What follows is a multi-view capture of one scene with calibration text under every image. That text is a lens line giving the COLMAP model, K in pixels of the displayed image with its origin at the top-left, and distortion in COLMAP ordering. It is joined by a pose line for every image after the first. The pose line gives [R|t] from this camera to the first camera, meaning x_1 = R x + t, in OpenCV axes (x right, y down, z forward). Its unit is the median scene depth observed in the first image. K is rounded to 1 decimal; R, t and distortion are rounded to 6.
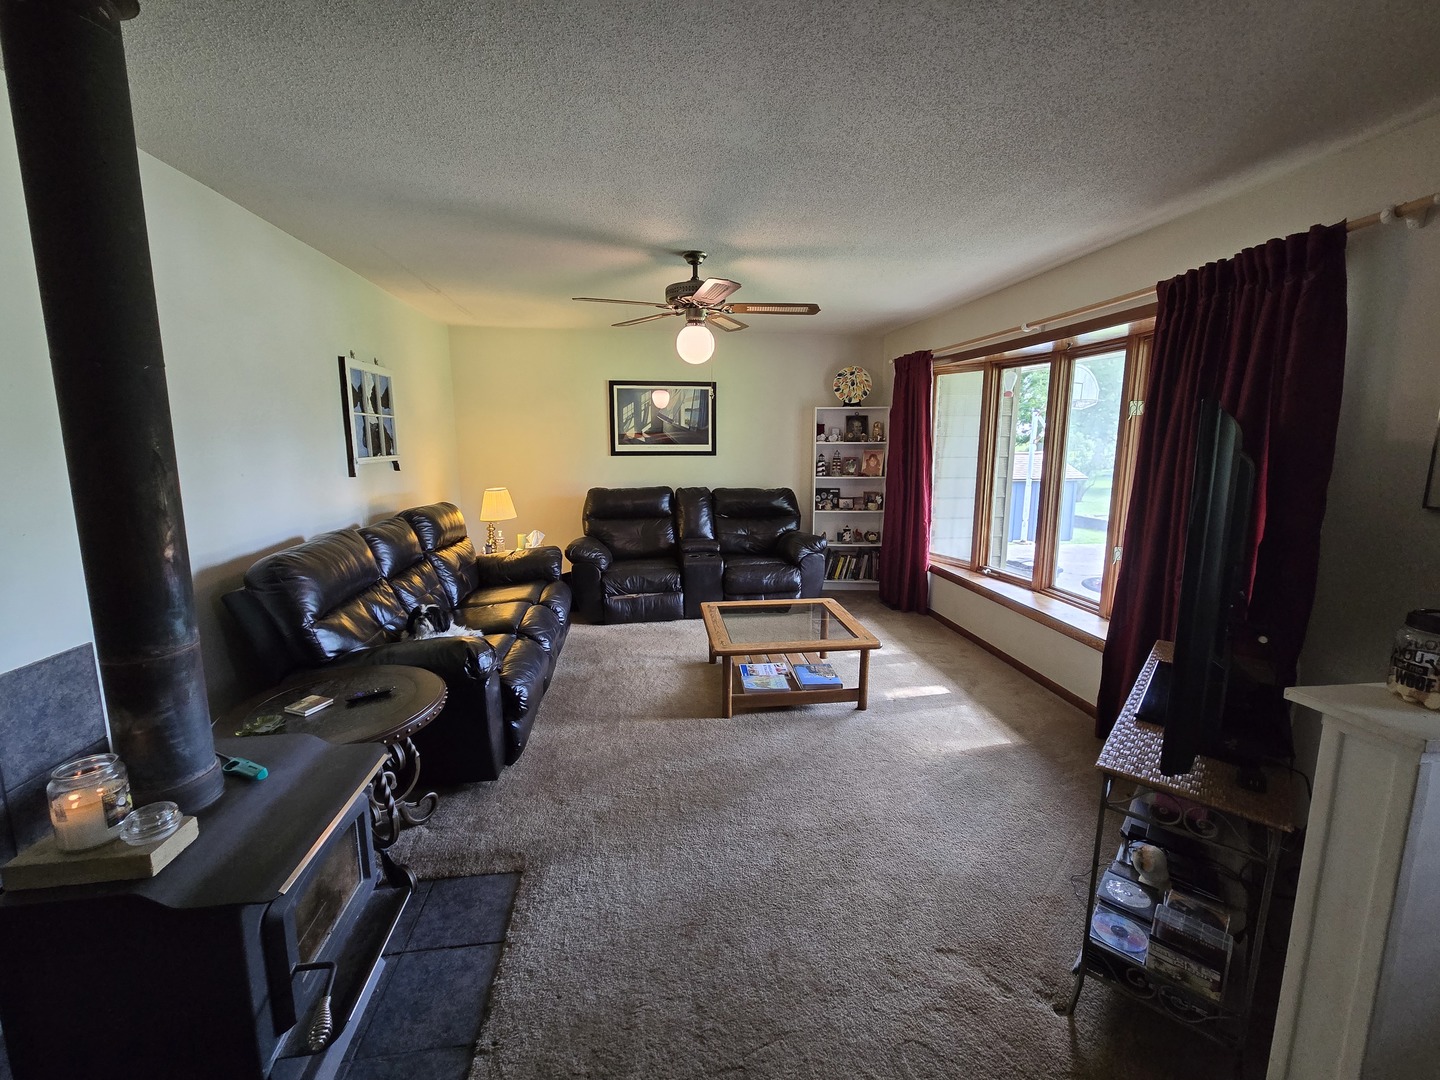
lens RADIAL K [[591.2, 0, 722.7], [0, 591.2, 529.4], [0, 0, 1]] dist [0.000102, 0.000043]
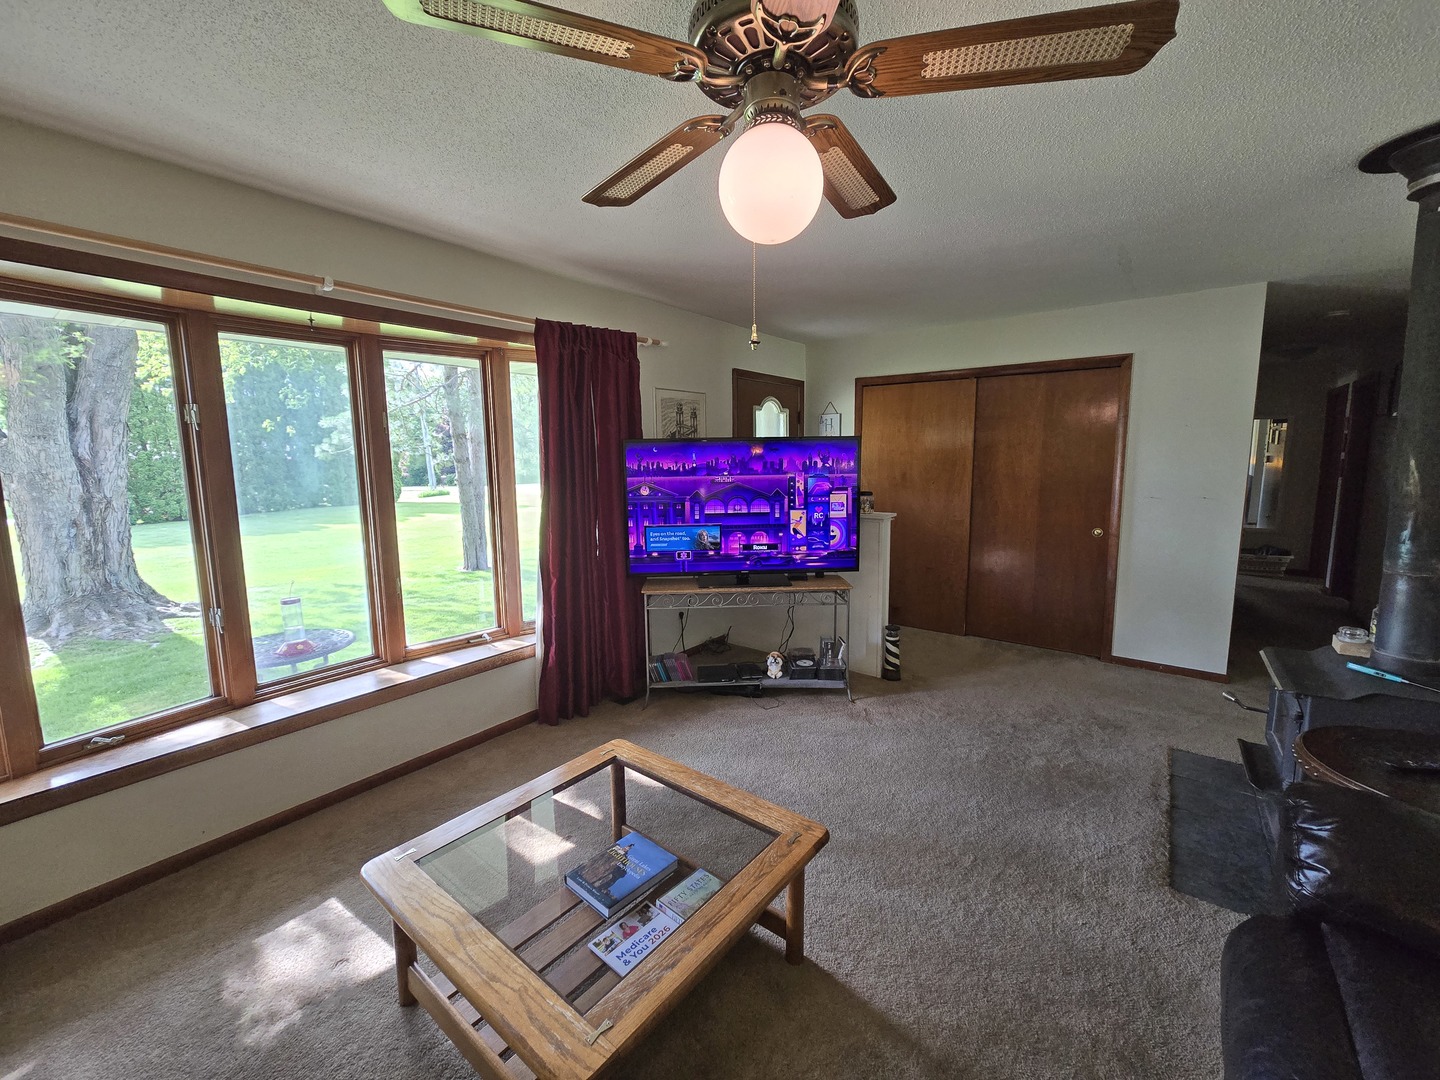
lens RADIAL K [[591.2, 0, 722.7], [0, 591.2, 529.4], [0, 0, 1]] dist [0.000102, 0.000043]
pose [[-0.708489, -0.082691, 0.700860, -0.262447], [0.111760, 0.967433, 0.227119, -0.173759], [-0.696816, 0.239239, -0.676174, 1.178519]]
